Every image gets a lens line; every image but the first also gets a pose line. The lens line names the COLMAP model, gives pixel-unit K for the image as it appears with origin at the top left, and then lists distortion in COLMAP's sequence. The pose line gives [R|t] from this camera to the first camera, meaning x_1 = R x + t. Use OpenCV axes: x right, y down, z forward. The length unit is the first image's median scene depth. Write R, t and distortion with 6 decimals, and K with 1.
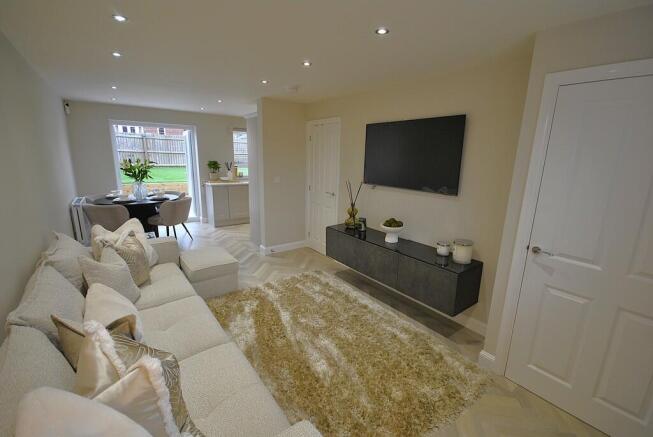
lens RADIAL K [[287.7, 0, 328.5], [0, 287.7, 219.5], [0, 0, 1]] dist [-0.001652, -0.000469]
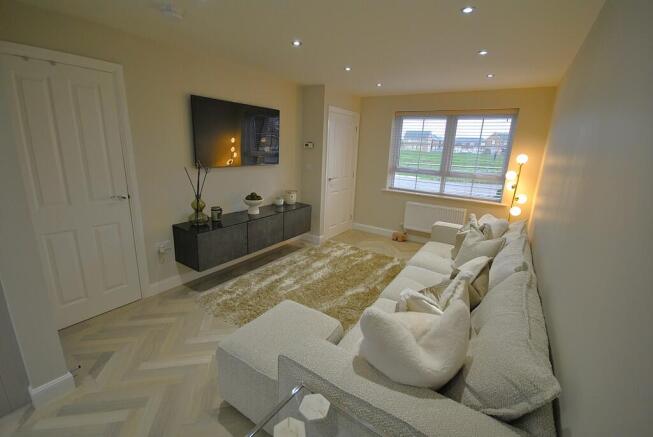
lens RADIAL K [[287.7, 0, 328.5], [0, 287.7, 219.5], [0, 0, 1]] dist [-0.001652, -0.000469]
pose [[-0.352276, -0.265925, 0.897321, -0.911111], [0.162384, 0.926874, 0.338433, -0.237107], [-0.921701, 0.264932, -0.283334, 1.065024]]
